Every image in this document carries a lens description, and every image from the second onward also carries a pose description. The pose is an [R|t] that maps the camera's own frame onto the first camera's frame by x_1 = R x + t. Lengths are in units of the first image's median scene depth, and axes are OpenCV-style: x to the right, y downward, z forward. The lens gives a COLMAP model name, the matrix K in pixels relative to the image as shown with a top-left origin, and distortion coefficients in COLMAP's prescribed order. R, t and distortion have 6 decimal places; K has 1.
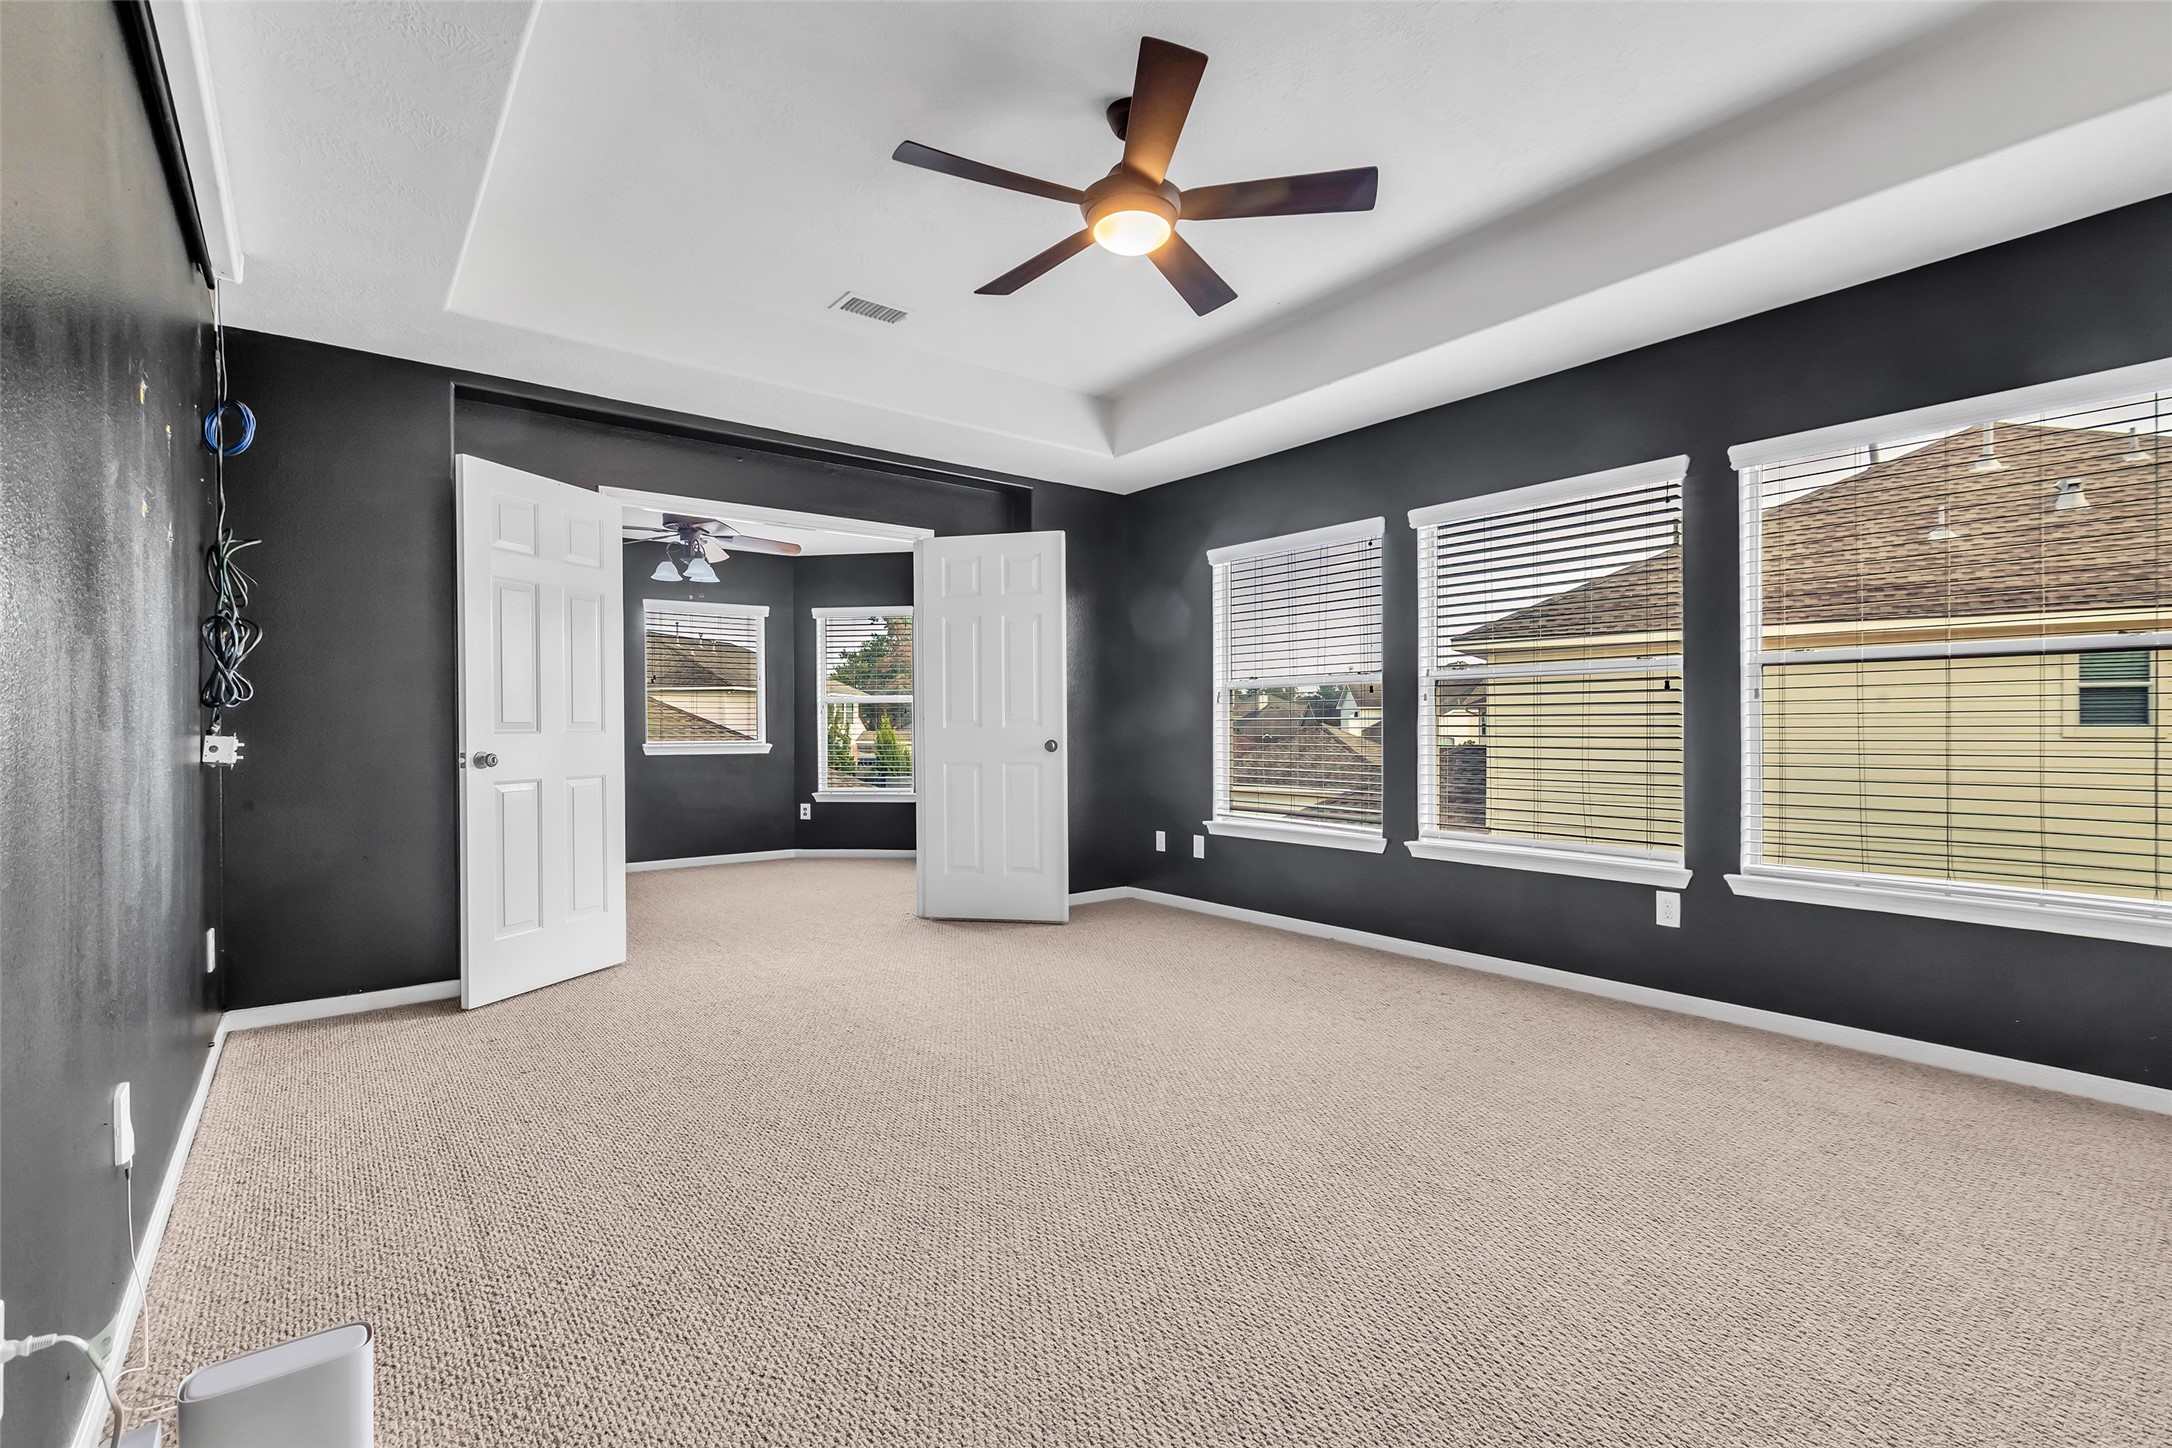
lens RADIAL K [[989.7, 0, 1086.0], [0, 989.7, 724.0], [0, 0, 1]] dist [-0.000222, -0.000013]
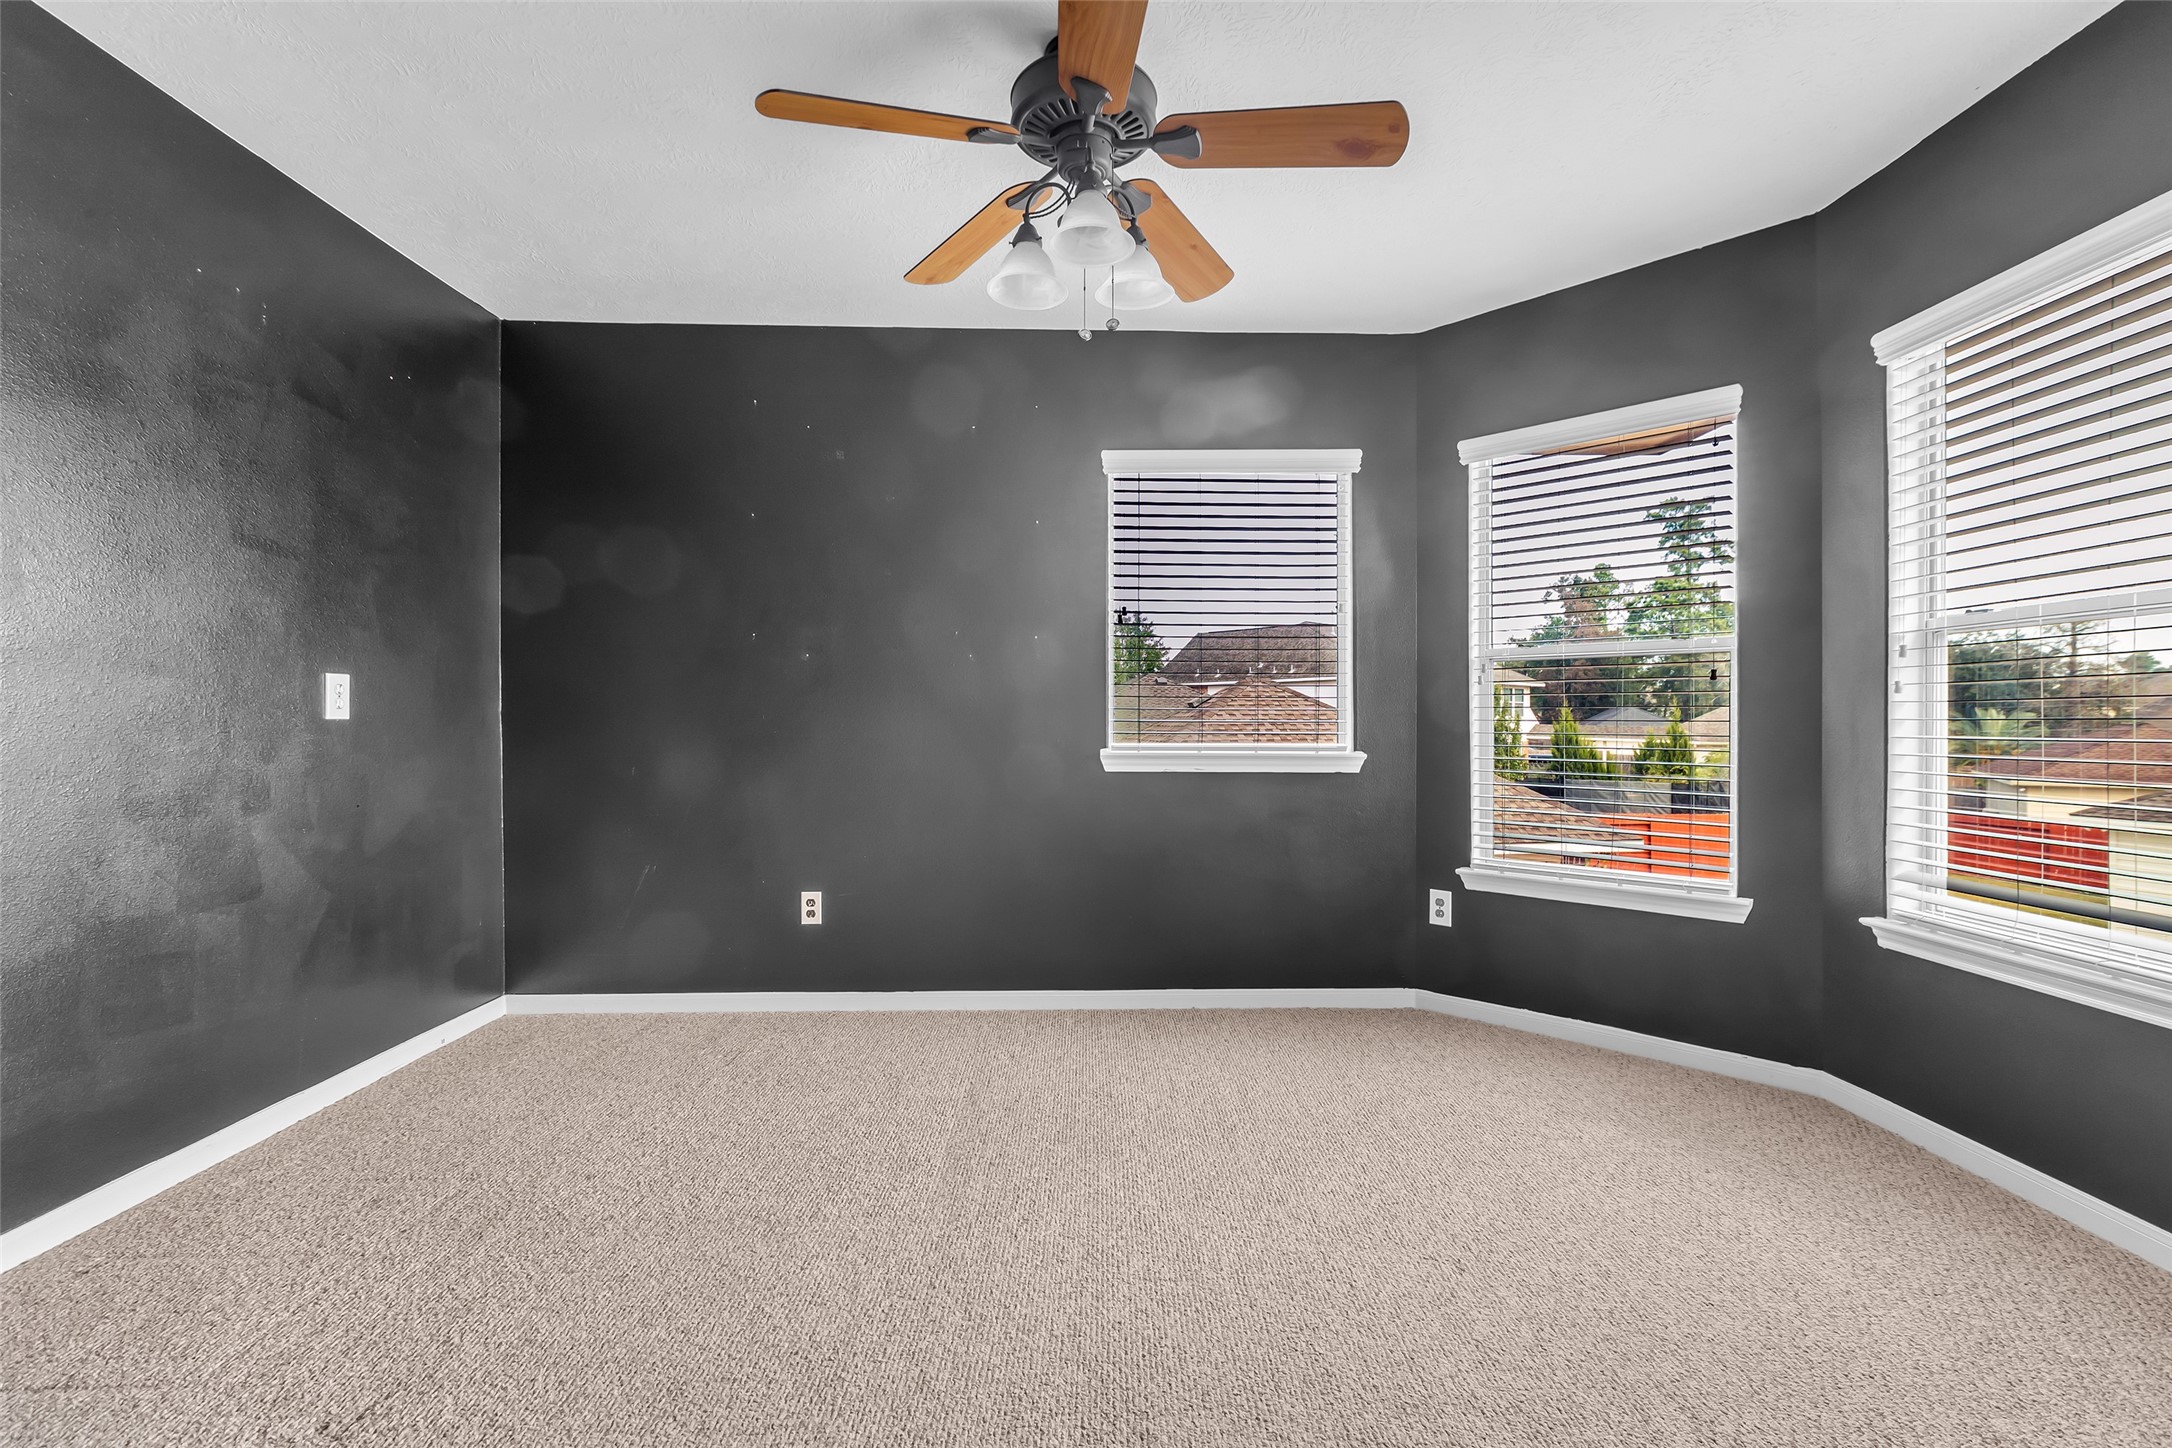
lens RADIAL K [[989.7, 0, 1086.0], [0, 989.7, 724.0], [0, 0, 1]] dist [-0.000222, -0.000013]
pose [[0.799503, 0.008401, -0.600603, -0.040679], [-0.003642, 0.999952, 0.009139, 0.001023], [0.600651, -0.005119, 0.799495, 0.154237]]
